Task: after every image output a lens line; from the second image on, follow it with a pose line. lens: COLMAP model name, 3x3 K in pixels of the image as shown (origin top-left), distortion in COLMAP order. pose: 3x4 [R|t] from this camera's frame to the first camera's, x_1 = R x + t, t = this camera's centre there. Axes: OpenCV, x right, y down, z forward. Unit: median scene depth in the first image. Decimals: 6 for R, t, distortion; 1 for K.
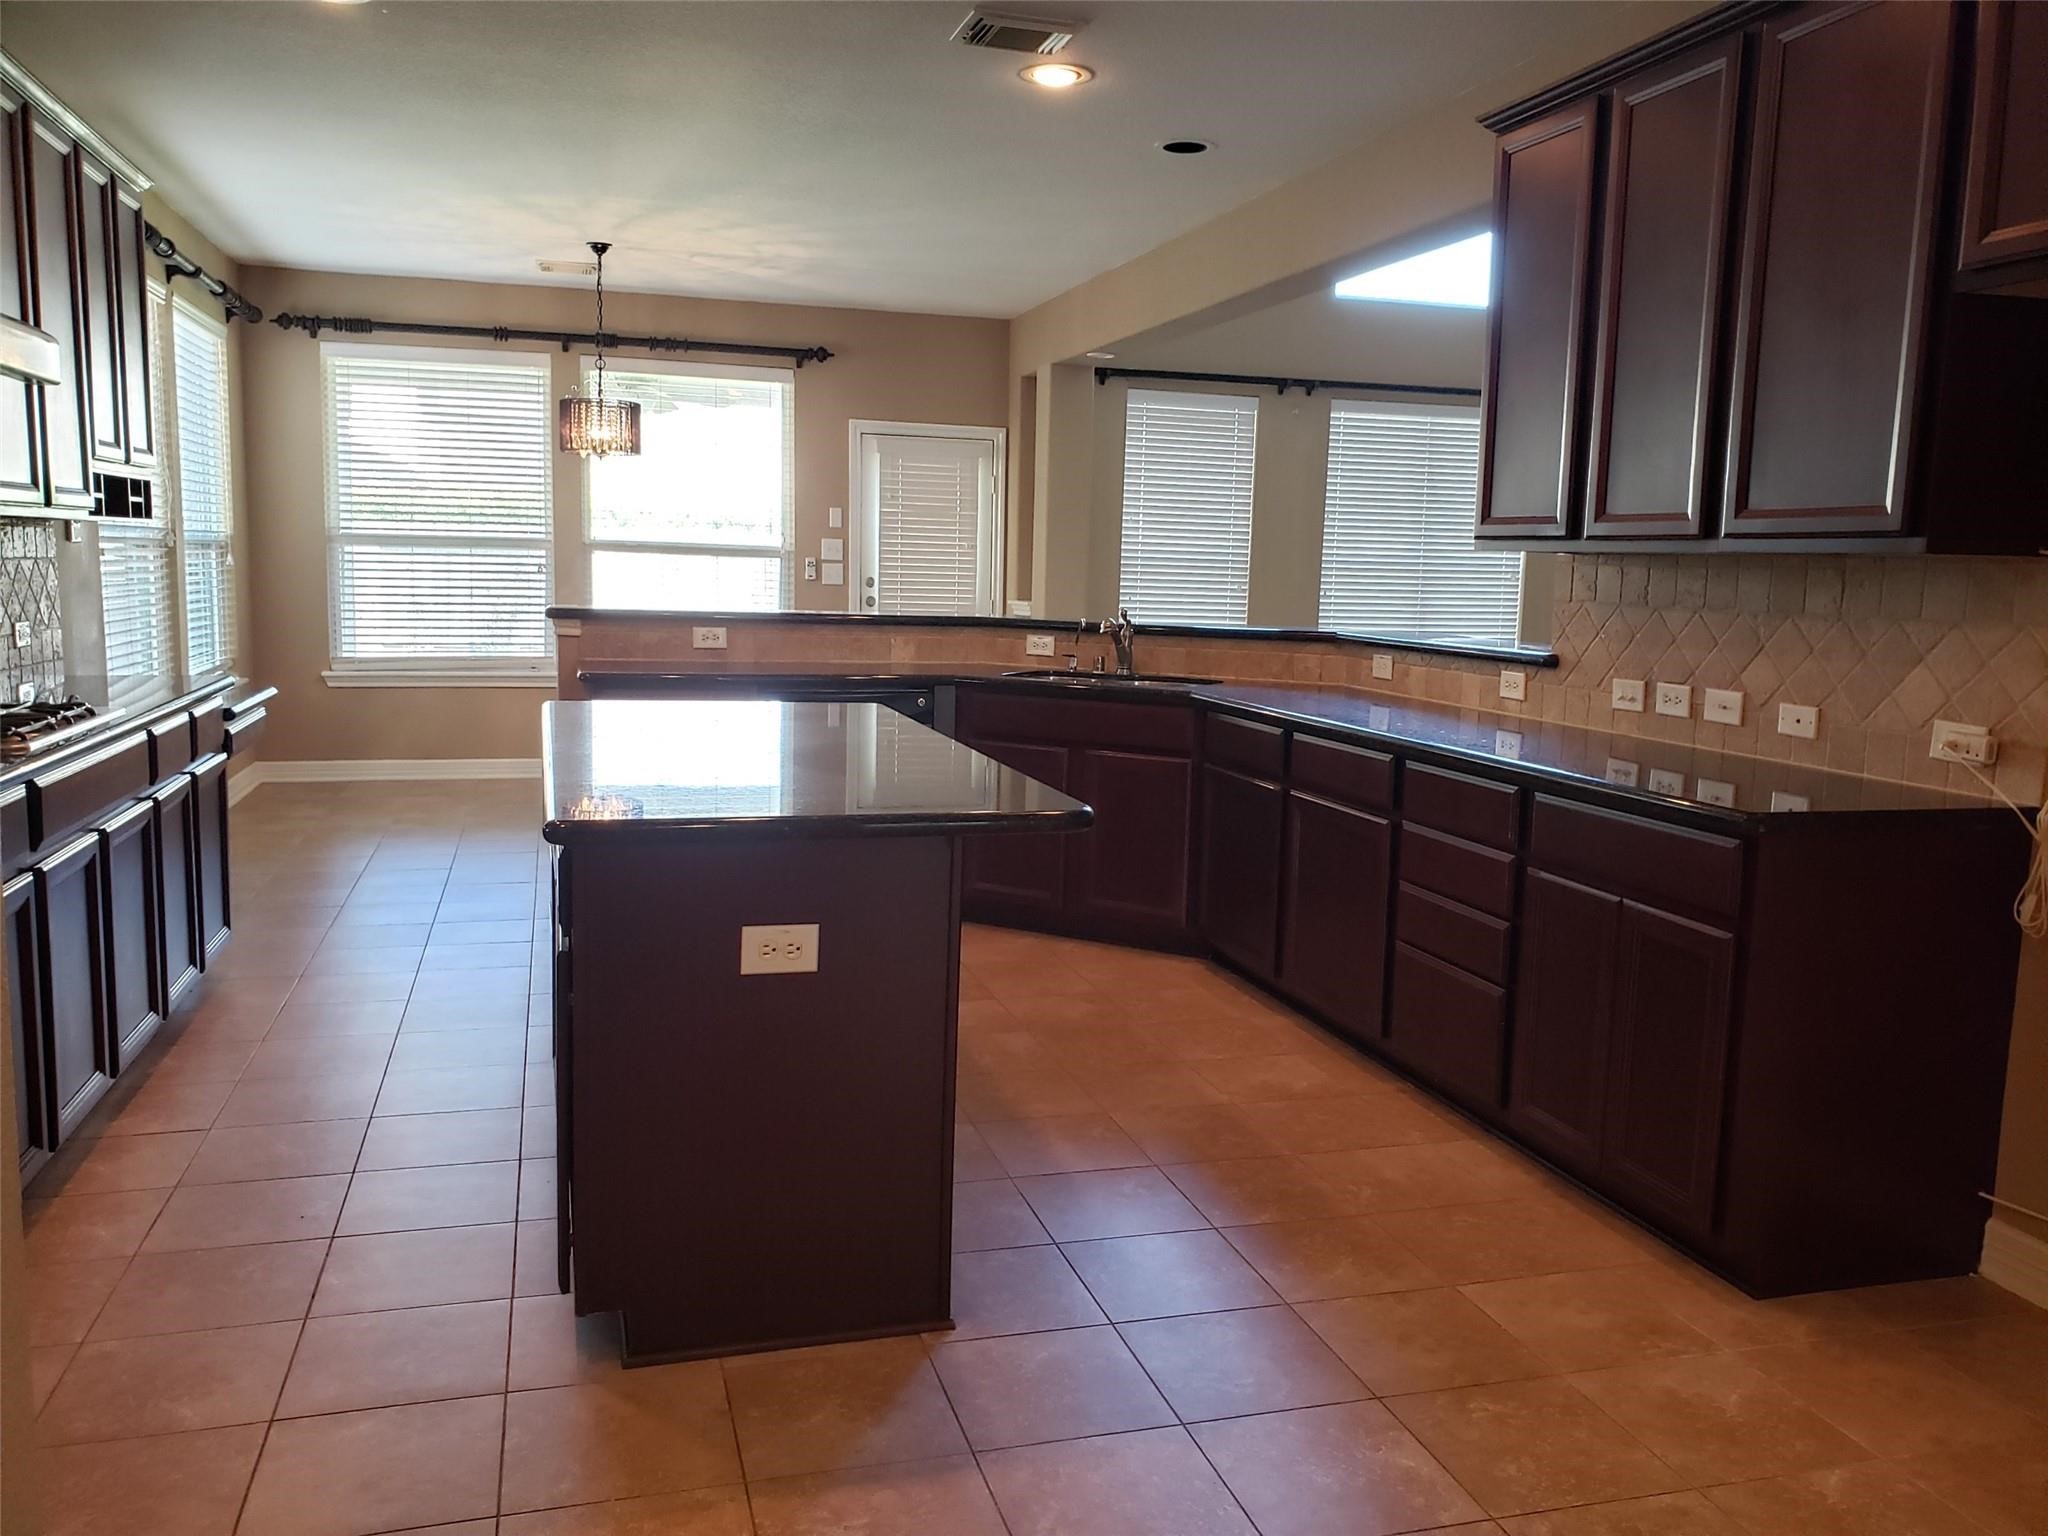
lens RADIAL K [[1598.3, 0, 1015.5], [0, 1598.3, 787.1], [0, 0, 1]] dist [0.063019, -0.081552]
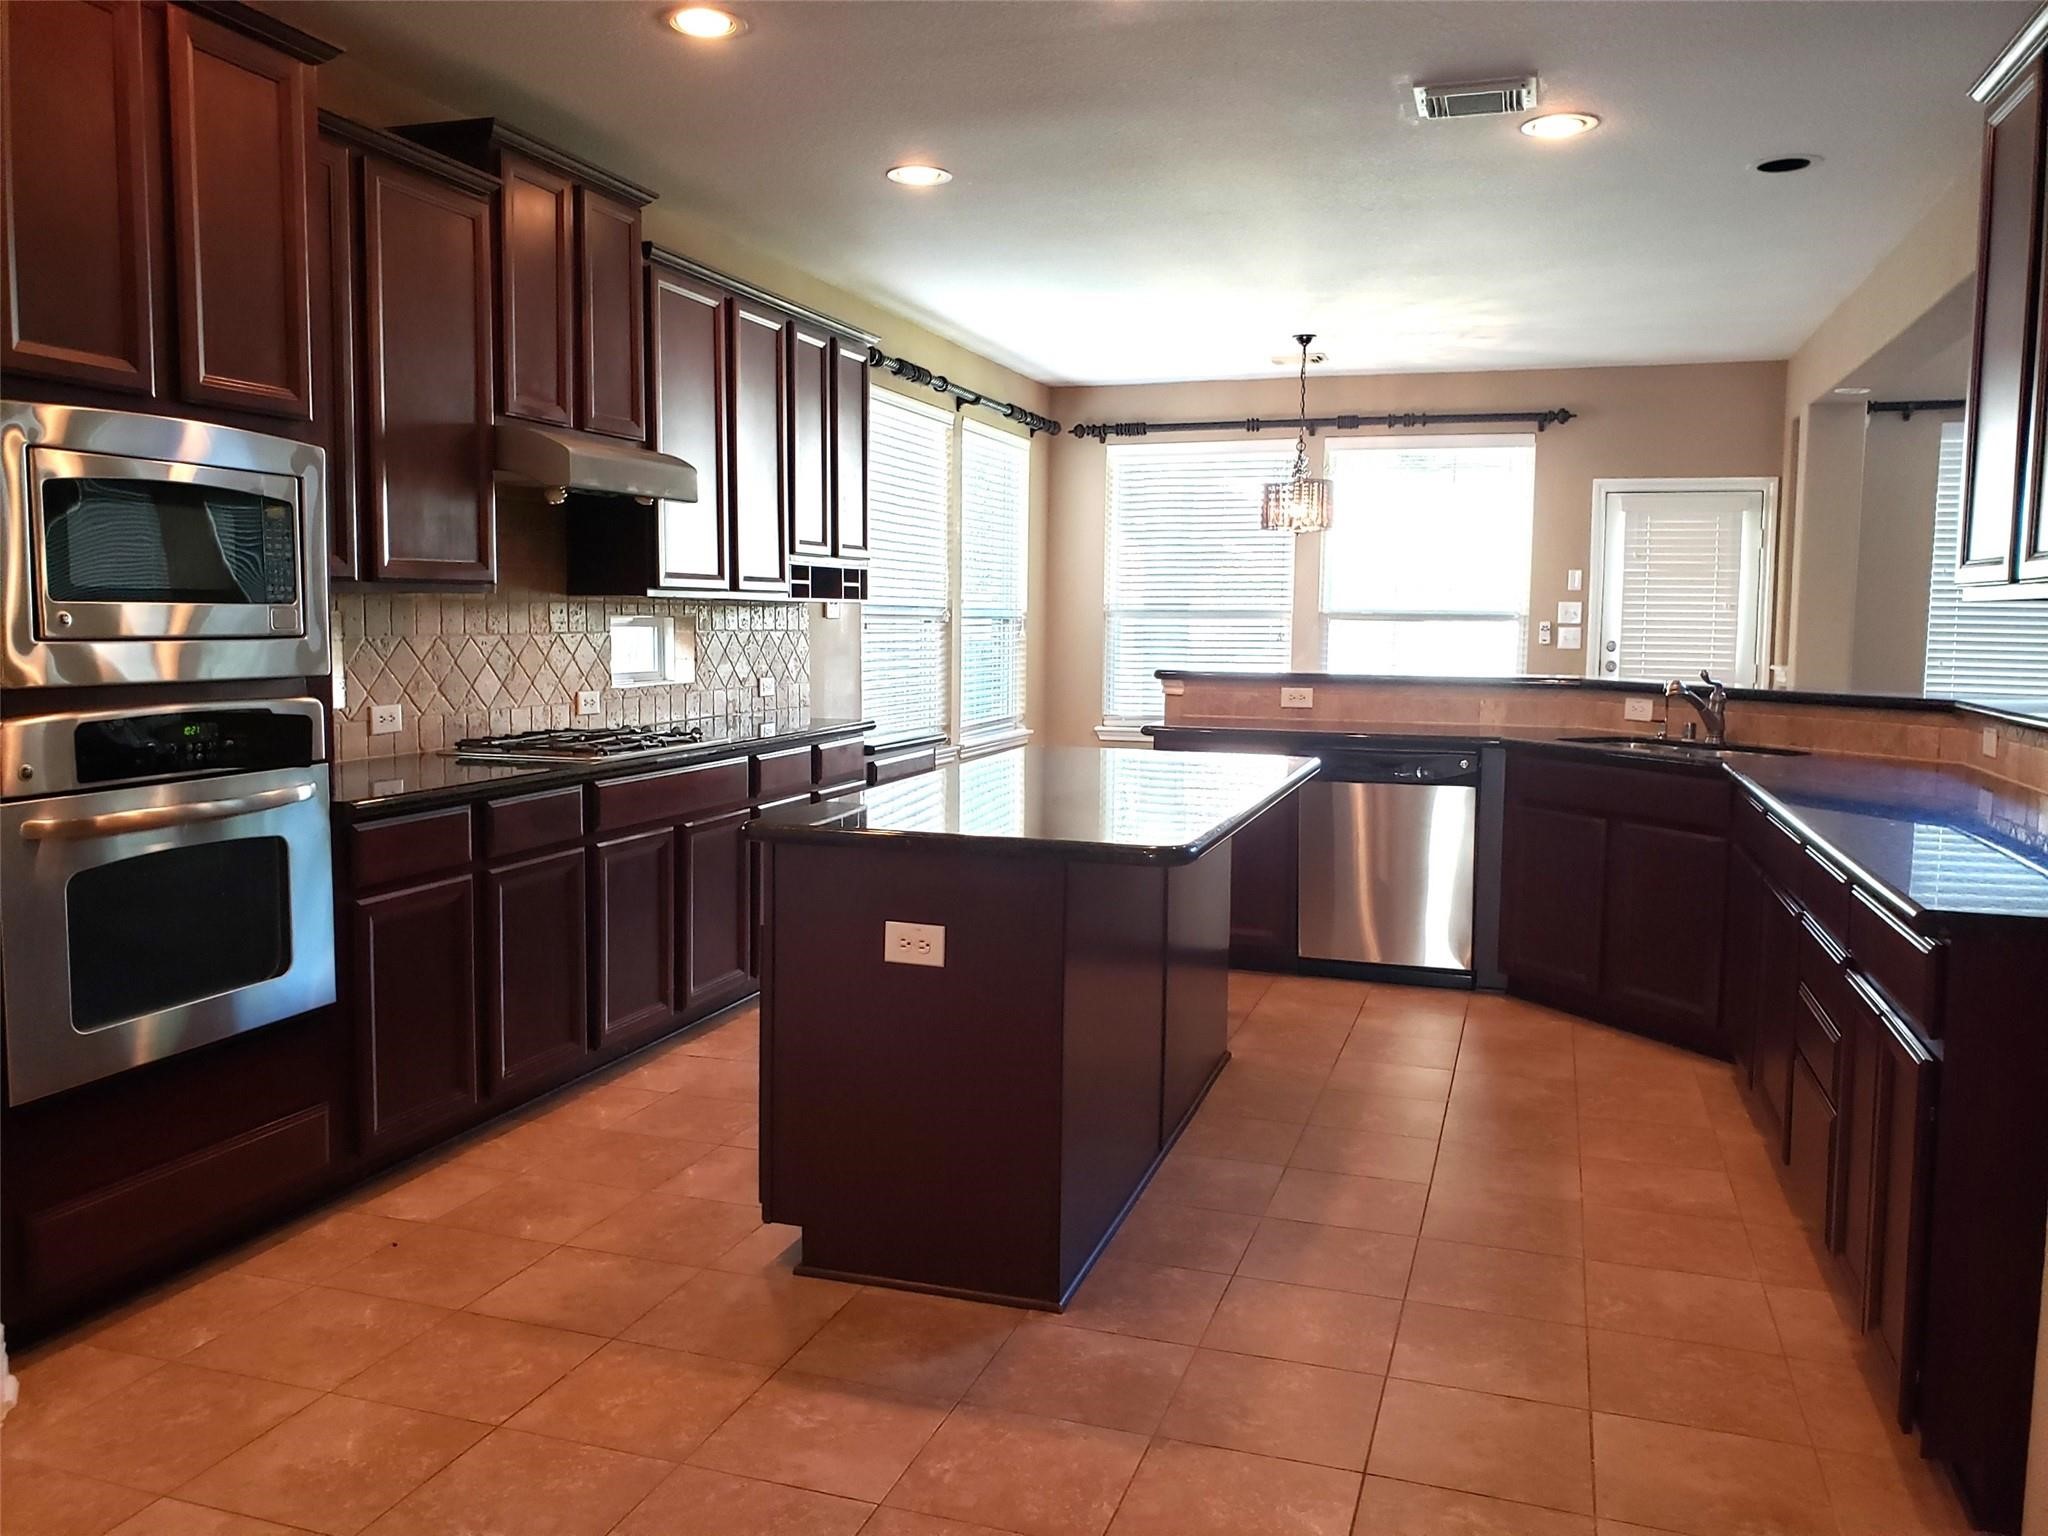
lens RADIAL K [[1598.3, 0, 984.8], [0, 1598.3, 753.2], [0, 0, 1]] dist [0.063019, -0.081552]
pose [[0.822977, 0.033900, -0.567062, 0.243365], [-0.070645, 0.996576, -0.042950, 0.003259], [0.563665, 0.075407, 0.822555, 0.019199]]
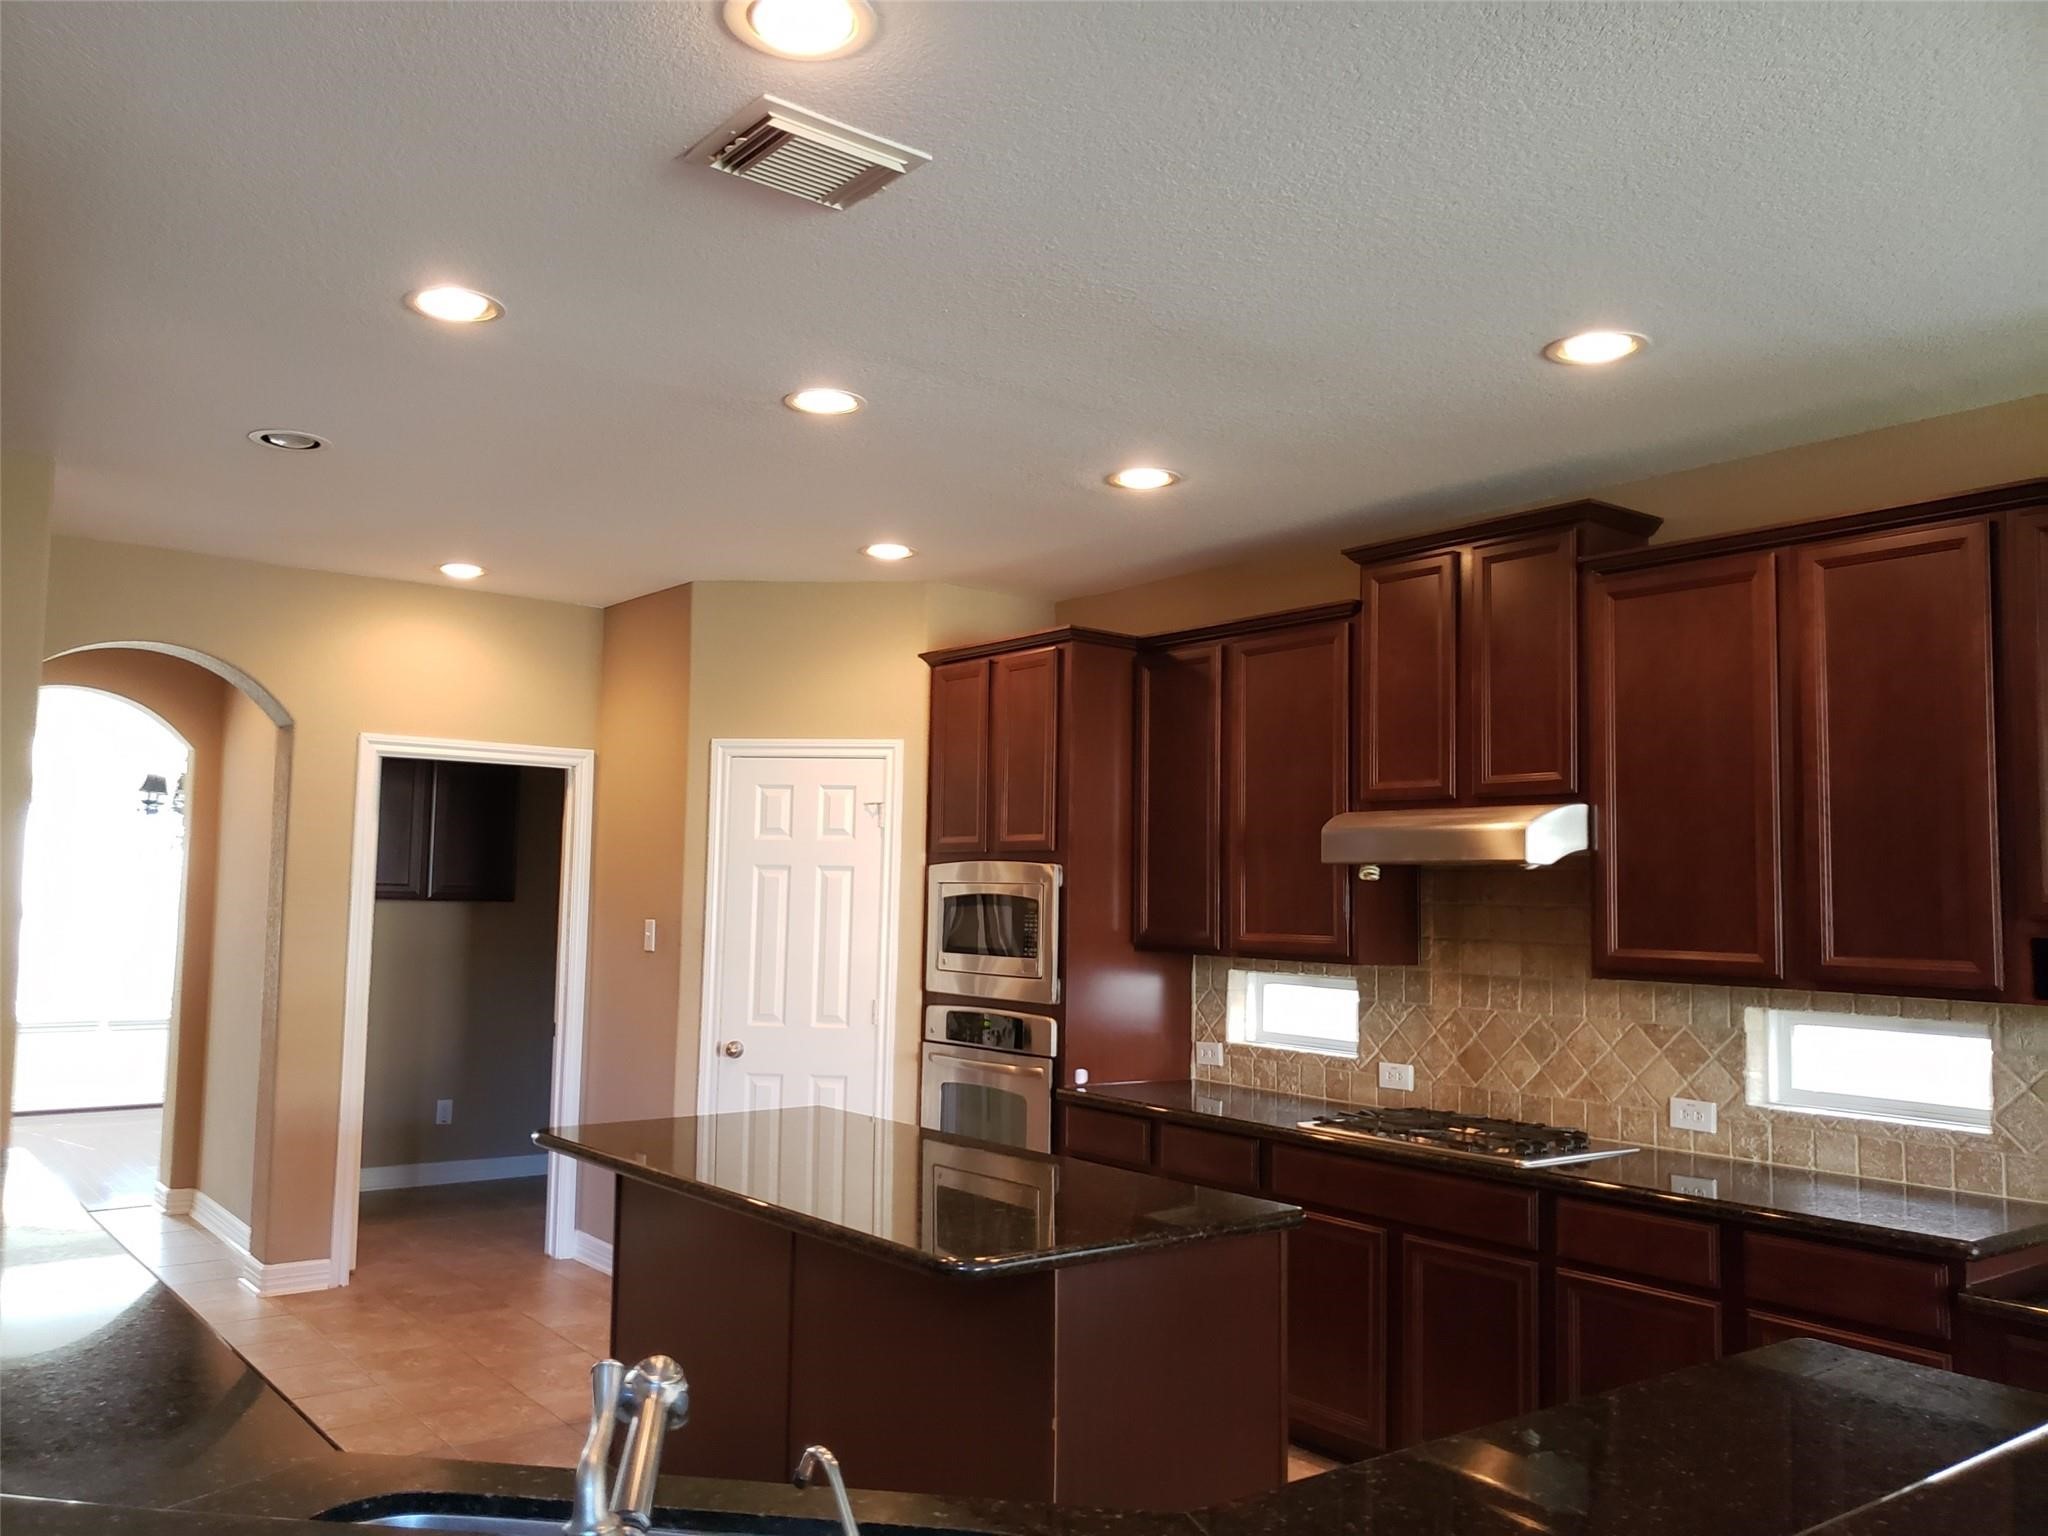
lens RADIAL K [[1598.3, 0, 1021.7], [0, 1598.3, 761.3], [0, 0, 1]] dist [0.063019, -0.081552]
pose [[-0.926597, -0.088279, -0.365548, 0.057391], [-0.105900, 0.993971, 0.028394, -0.240624], [0.360837, 0.065021, -0.930359, 1.463572]]
